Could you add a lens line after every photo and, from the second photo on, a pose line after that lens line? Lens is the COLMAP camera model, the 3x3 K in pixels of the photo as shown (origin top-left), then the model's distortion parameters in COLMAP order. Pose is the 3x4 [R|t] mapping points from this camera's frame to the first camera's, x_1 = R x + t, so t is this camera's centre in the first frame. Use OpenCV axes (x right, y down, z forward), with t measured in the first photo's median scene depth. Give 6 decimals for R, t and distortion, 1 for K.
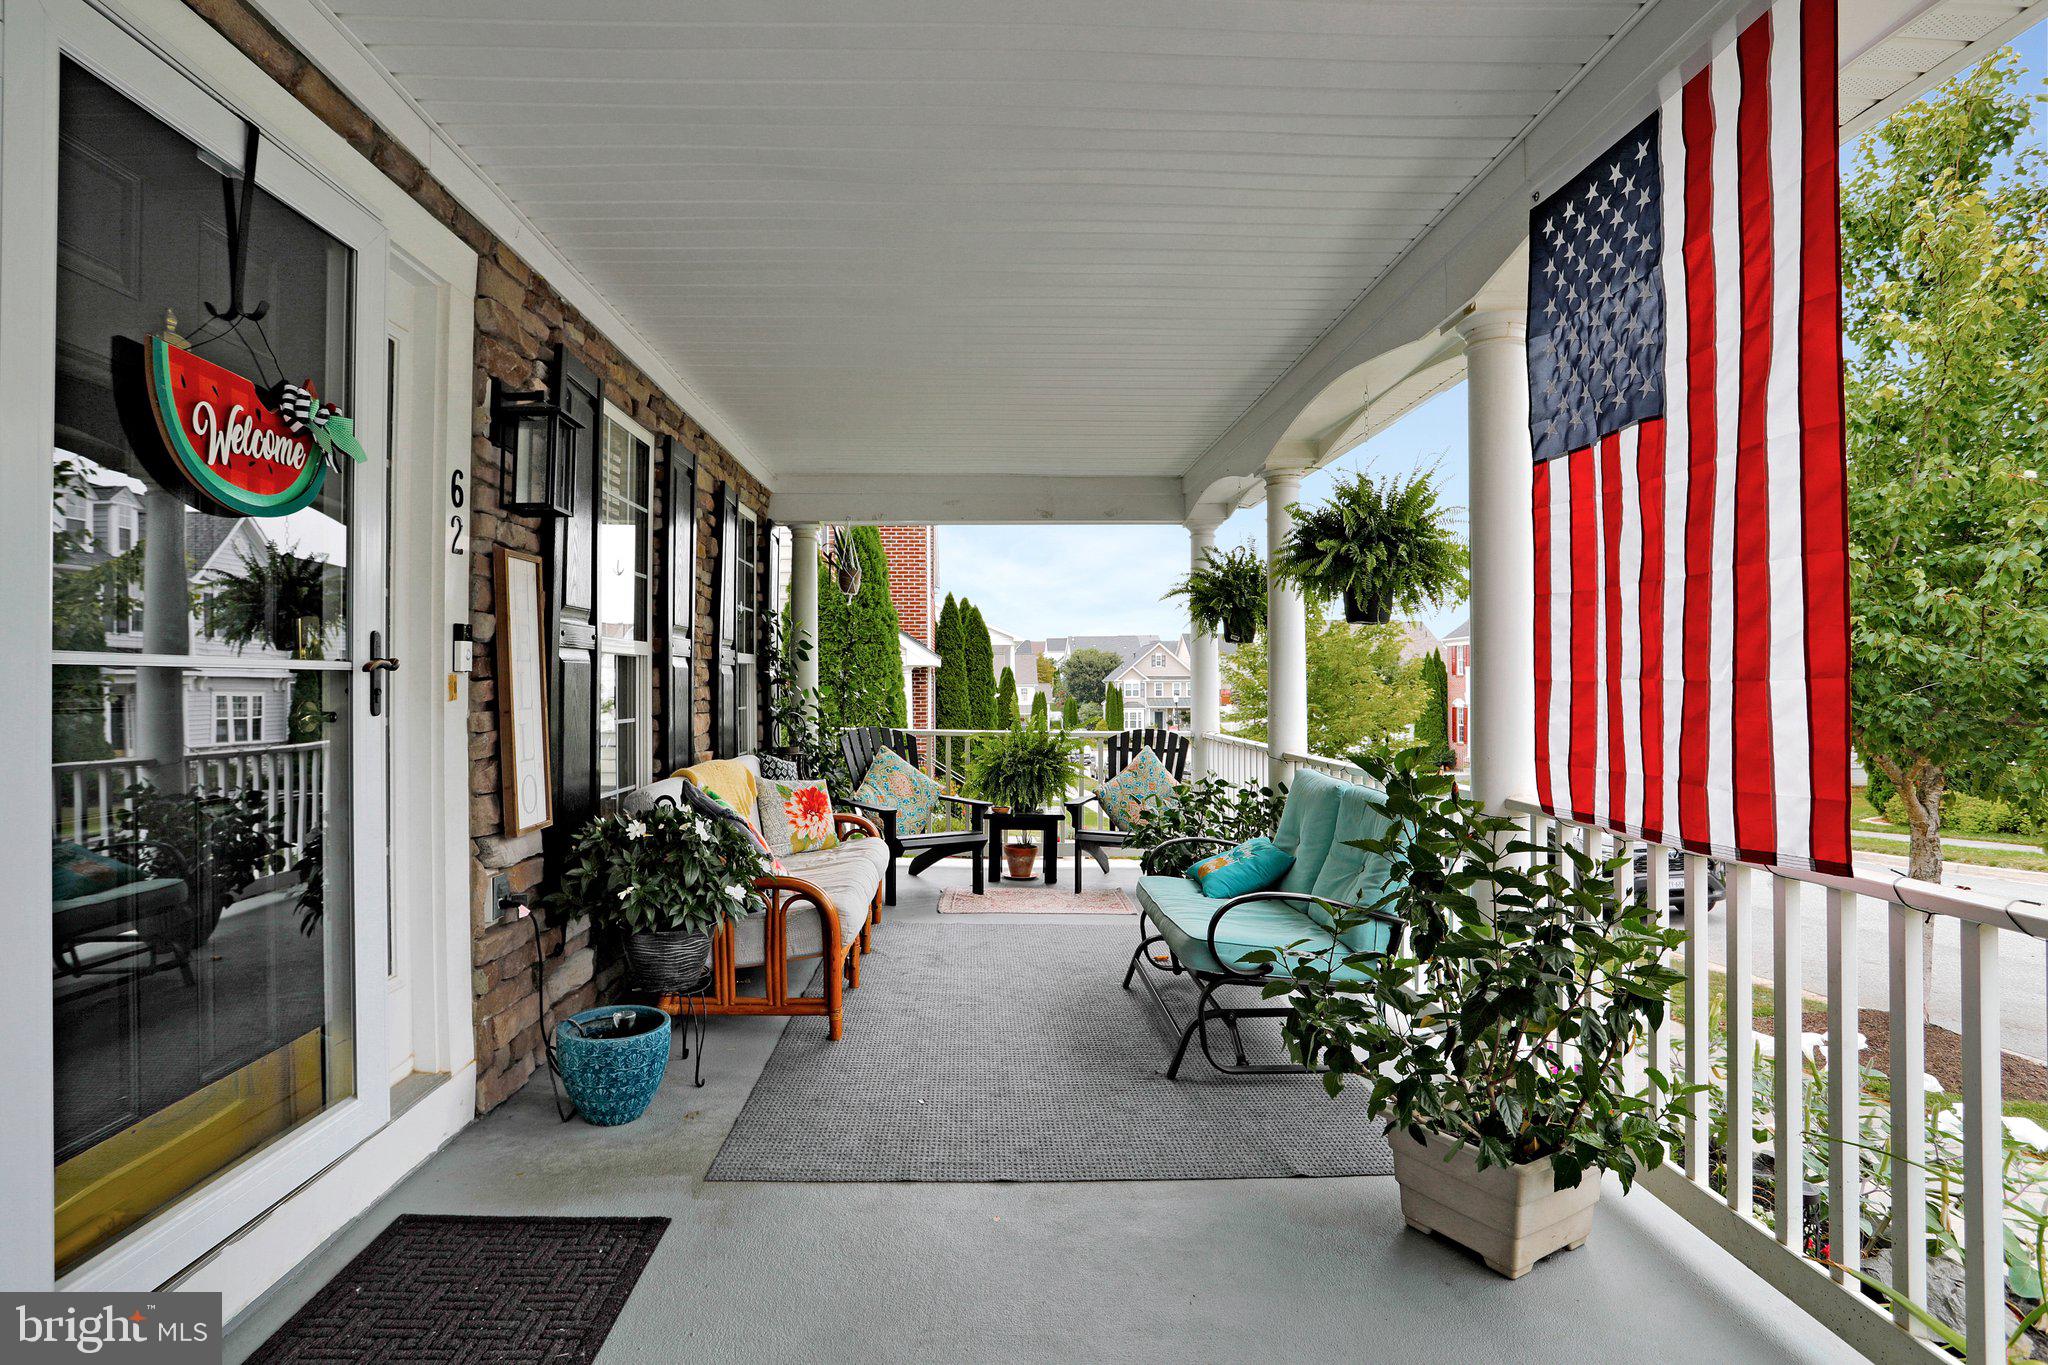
lens RADIAL K [[1052.7, 0, 1022.9], [0, 1052.7, 673.8], [0, 0, 1]] dist [-0.004110, -0.000253]
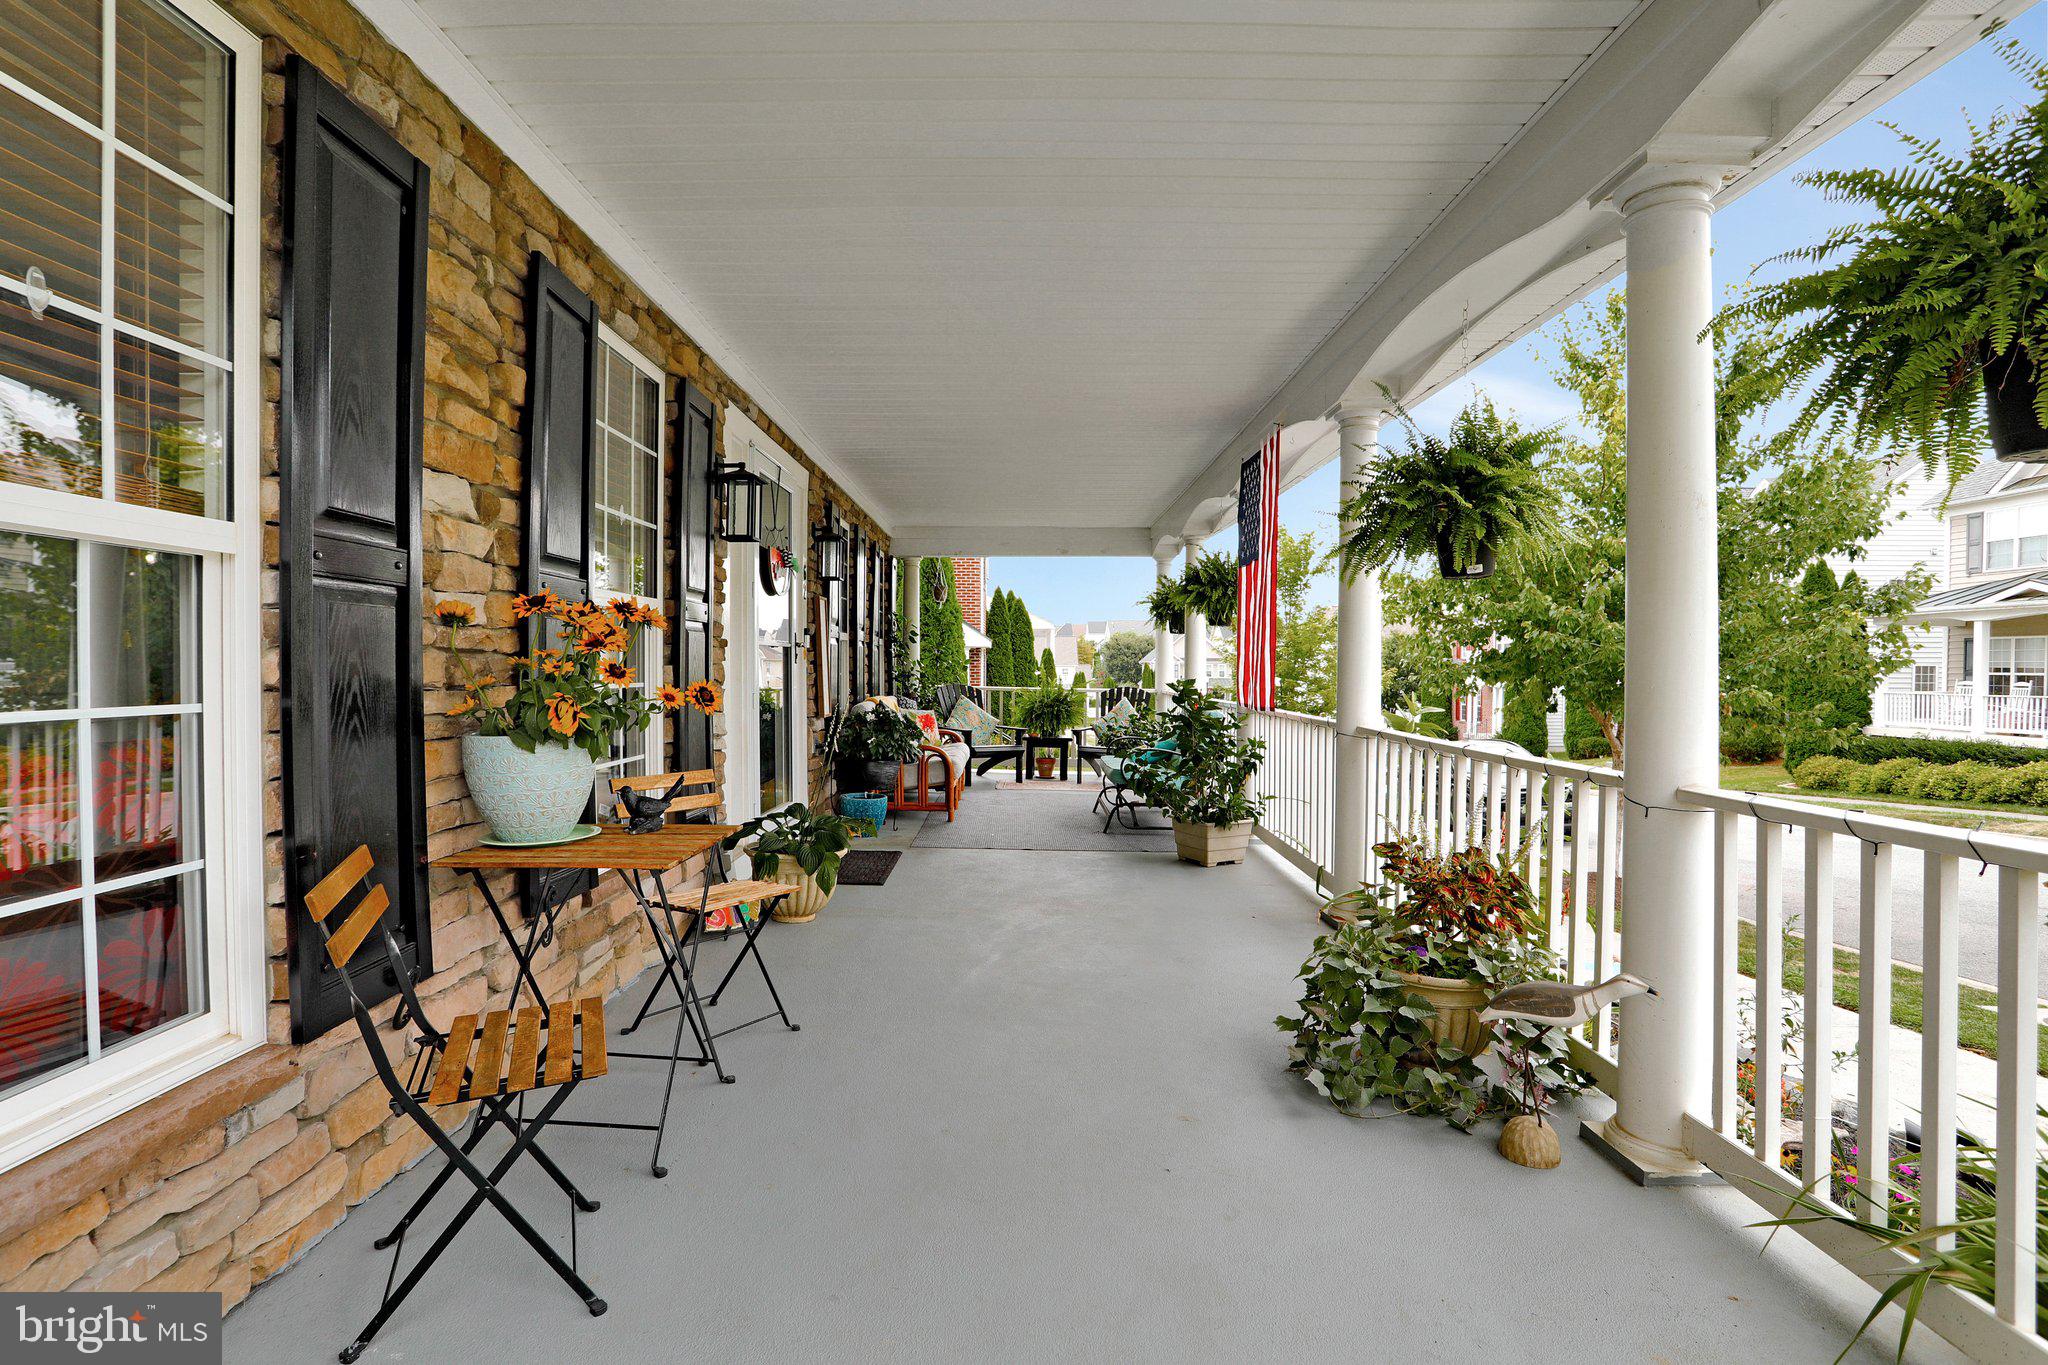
lens RADIAL K [[991.3, 0, 1023.3], [0, 991.3, 667.0], [0, 0, 1]] dist [-0.036107, 0.000219]
pose [[0.999126, 0.007041, -0.041210, 0.026040], [-0.006532, 0.999901, 0.012478, 0.004430], [0.041294, -0.012198, 0.999073, -0.535884]]
